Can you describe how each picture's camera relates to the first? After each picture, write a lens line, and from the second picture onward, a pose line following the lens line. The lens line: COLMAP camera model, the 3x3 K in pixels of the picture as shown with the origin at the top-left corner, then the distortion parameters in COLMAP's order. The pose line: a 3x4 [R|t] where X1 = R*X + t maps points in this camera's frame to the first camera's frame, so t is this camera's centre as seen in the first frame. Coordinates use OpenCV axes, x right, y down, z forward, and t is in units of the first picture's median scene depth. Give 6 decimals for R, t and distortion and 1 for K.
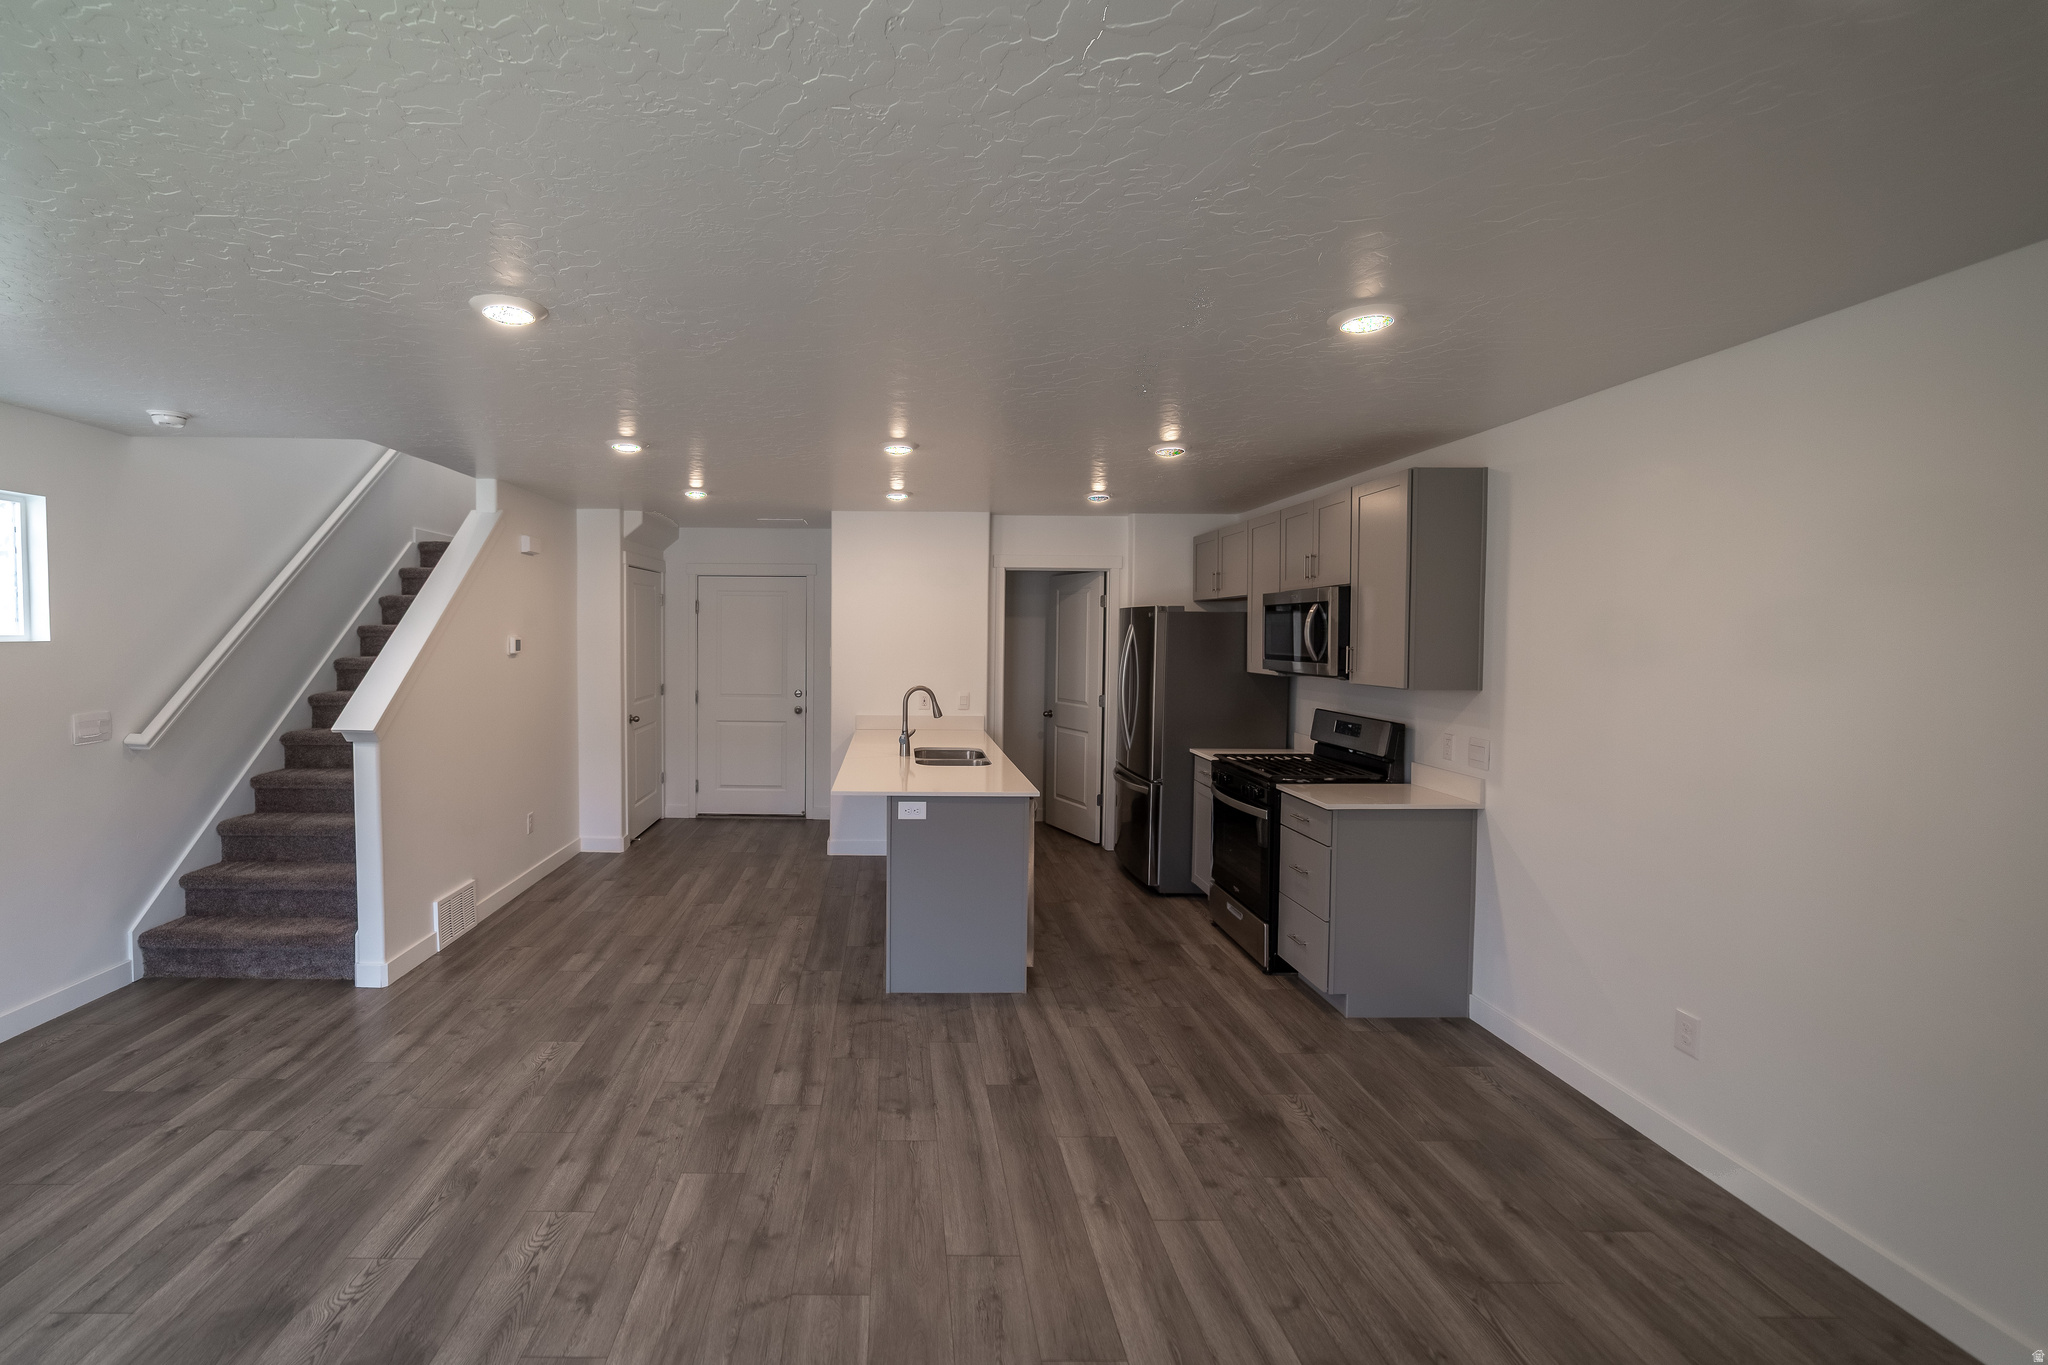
lens RADIAL K [[930.0, 0, 971.4], [0, 930.0, 692.5], [0, 0, 1]] dist [0.003215, 0.001825]
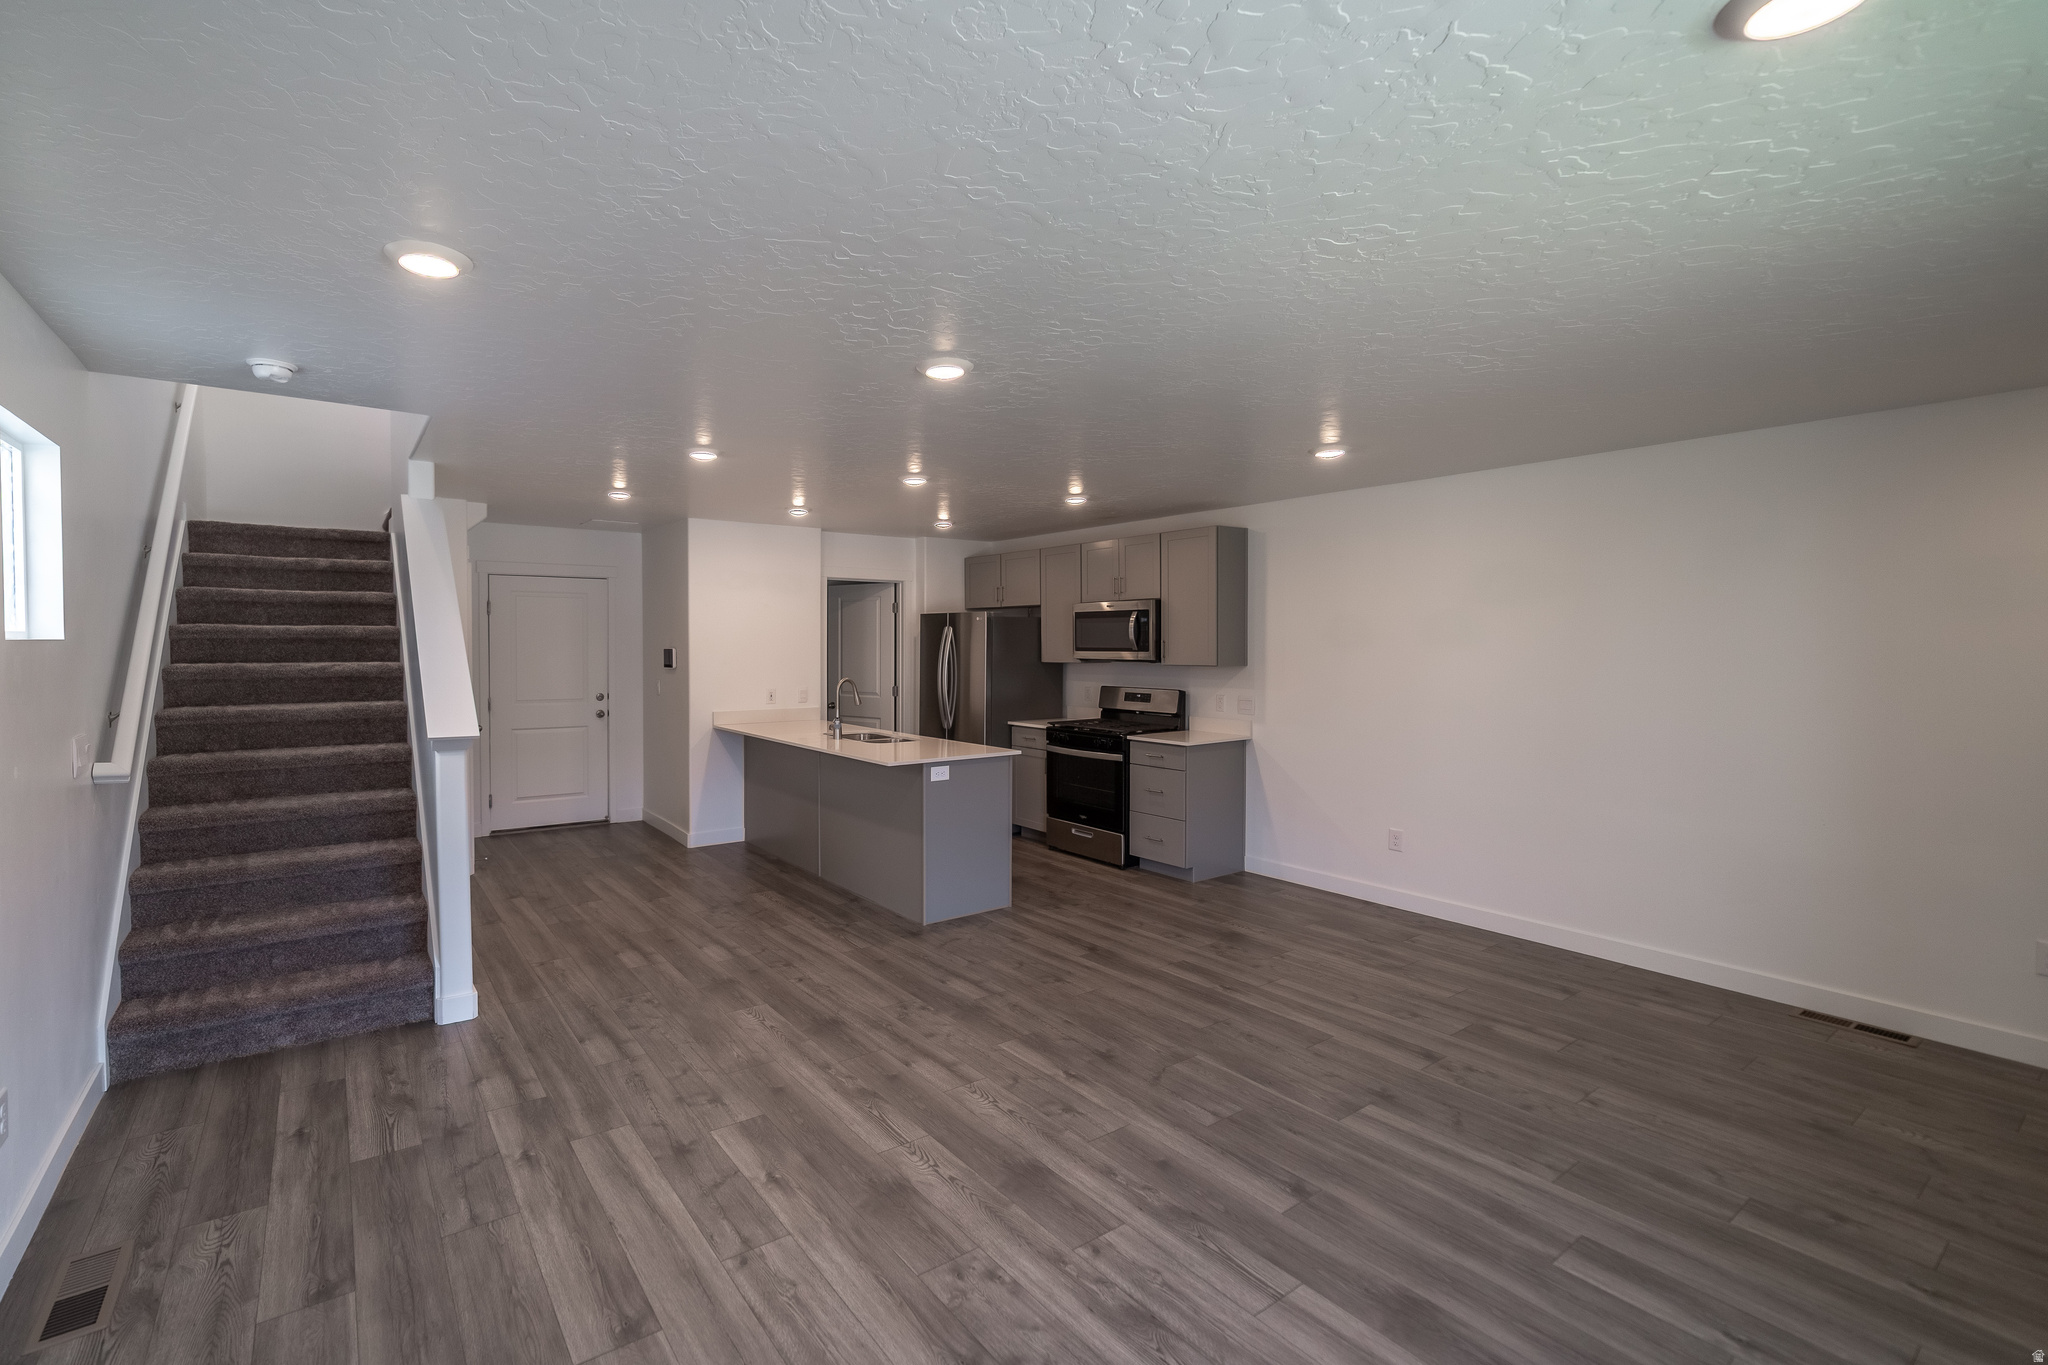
lens RADIAL K [[875.3, 0, 993.8], [0, 875.3, 696.4], [0, 0, 1]] dist [0.006154, 0.005155]
pose [[0.819546, -0.042376, 0.571444, -0.696908], [0.043422, 0.998987, 0.011806, 0.014118], [-0.571365, 0.015138, 0.820556, 0.000489]]
